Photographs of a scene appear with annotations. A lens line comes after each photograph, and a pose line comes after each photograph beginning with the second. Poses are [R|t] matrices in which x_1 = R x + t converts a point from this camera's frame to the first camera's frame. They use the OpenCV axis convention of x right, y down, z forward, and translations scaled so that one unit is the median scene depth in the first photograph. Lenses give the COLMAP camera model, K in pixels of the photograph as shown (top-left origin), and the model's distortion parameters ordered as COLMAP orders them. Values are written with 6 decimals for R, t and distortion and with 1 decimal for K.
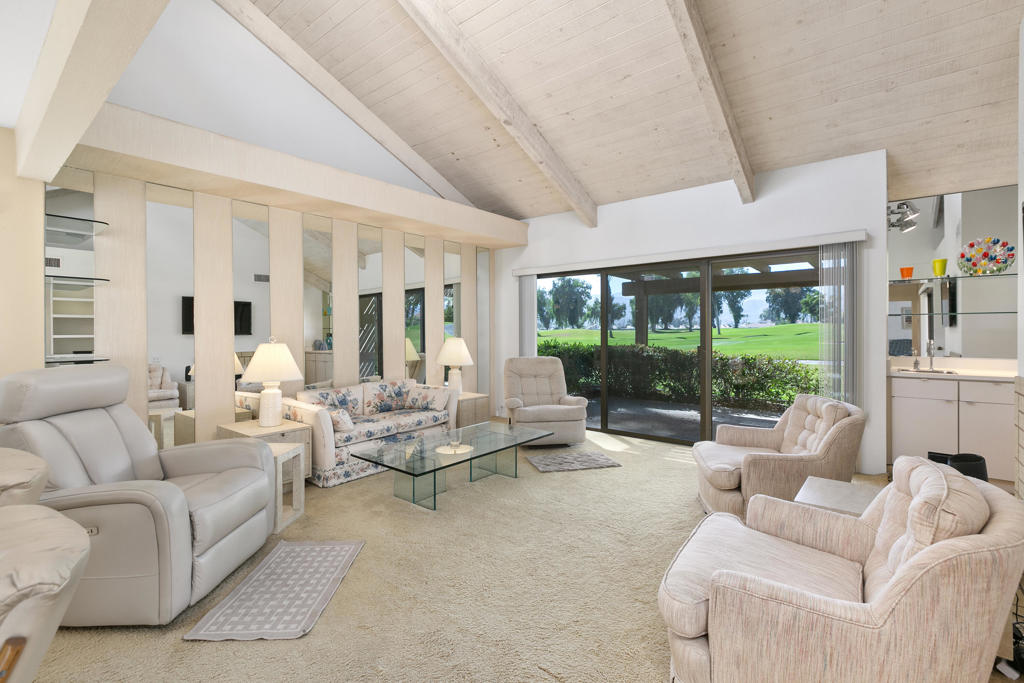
lens RADIAL K [[461.9, 0, 514.3], [0, 461.9, 336.4], [0, 0, 1]] dist [0.001122, 0.000018]
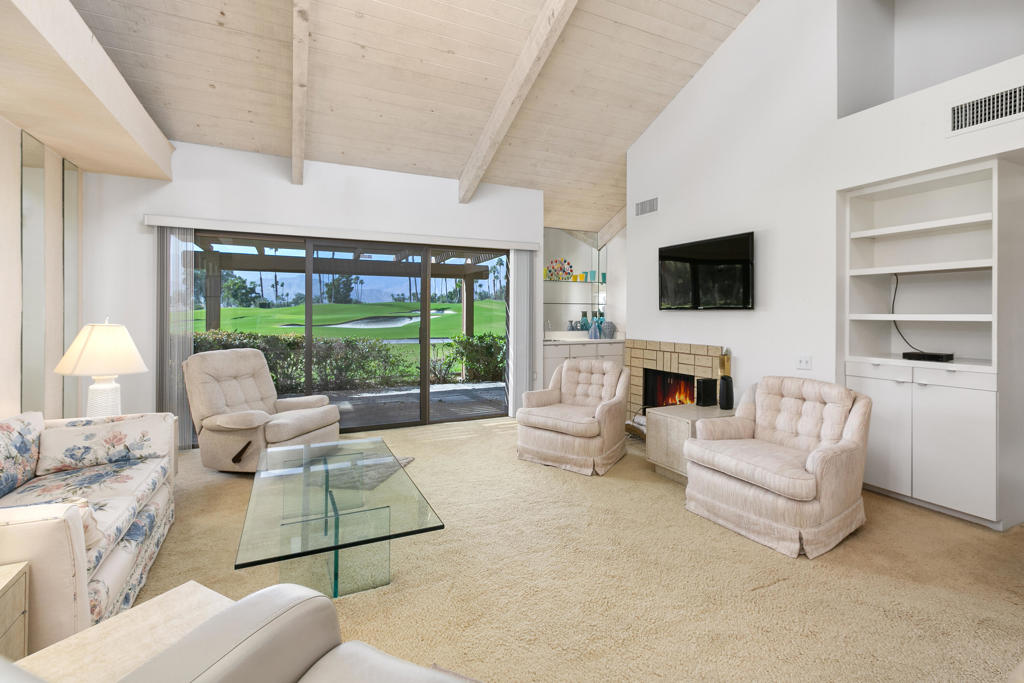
lens RADIAL K [[465.6, 0, 511.3], [0, 465.6, 317.5], [0, 0, 1]] dist [0.000042, -0.000024]
pose [[0.427987, -0.002221, 0.903782, -0.404481], [0.008316, 0.999964, -0.001481, 0.000209], [-0.903747, 0.008150, 0.427990, 0.322010]]
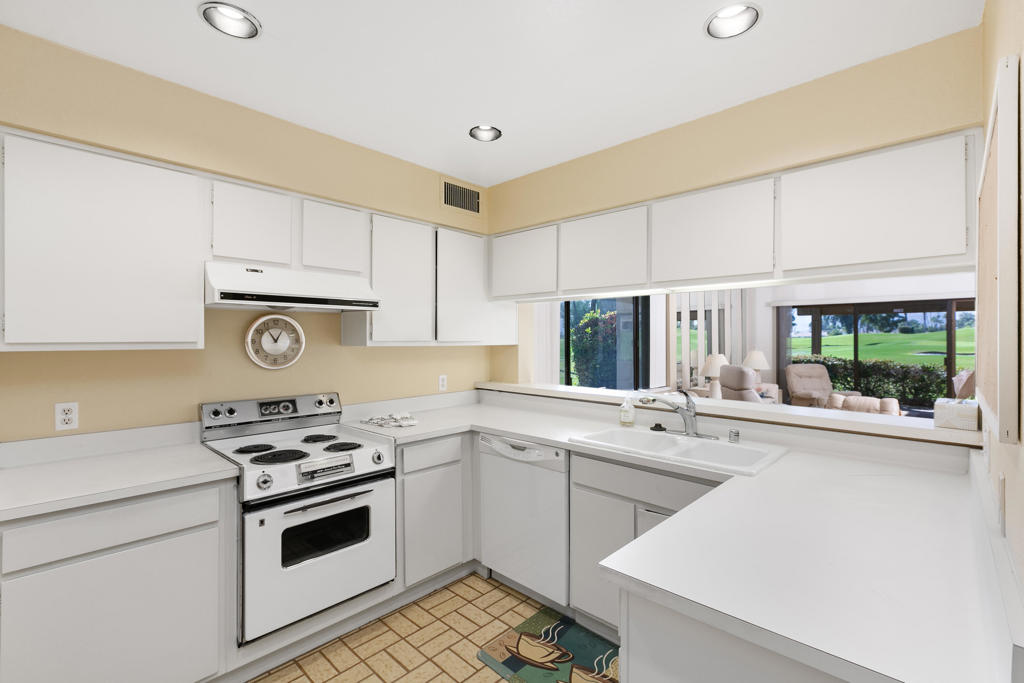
lens RADIAL K [[460.2, 0, 505.4], [0, 460.2, 336.0], [0, 0, 1]] dist [-0.000366, 0.000087]
pose [[0.996036, 0.001794, -0.088929, -0.775268], [-0.003501, 0.999813, -0.019044, -0.013050], [0.088878, 0.019280, 0.995856, -0.532695]]
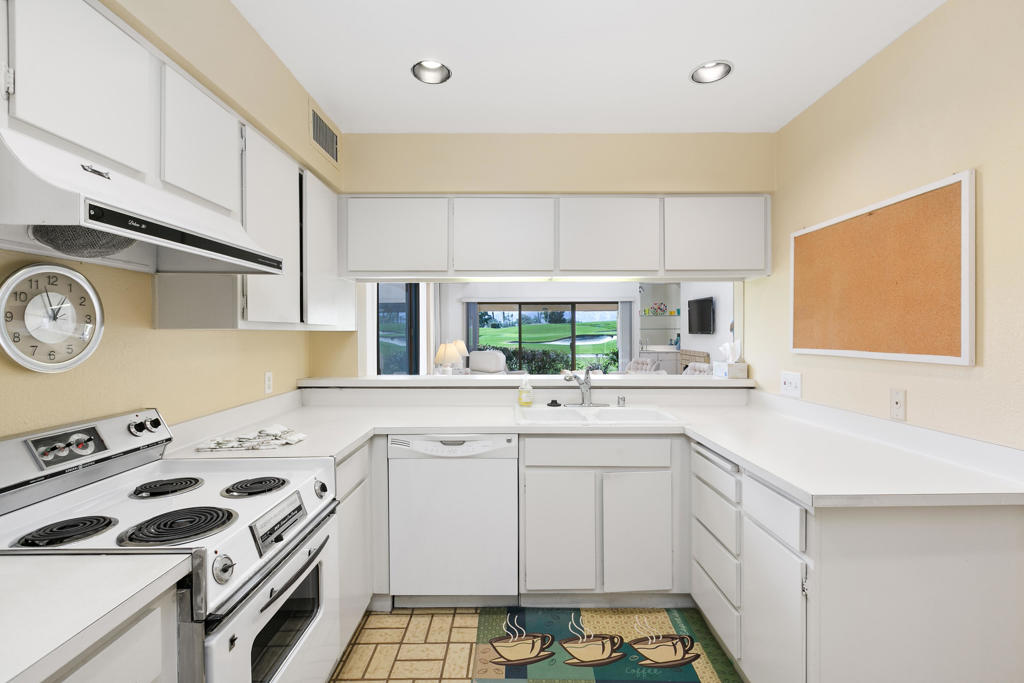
lens RADIAL K [[461.9, 0, 514.3], [0, 461.9, 336.4], [0, 0, 1]] dist [0.001122, 0.000018]
pose [[0.774349, -0.004774, 0.632741, -1.009918], [0.008686, 0.999958, -0.003084, -0.003401], [-0.632700, 0.007884, 0.774357, -0.426864]]
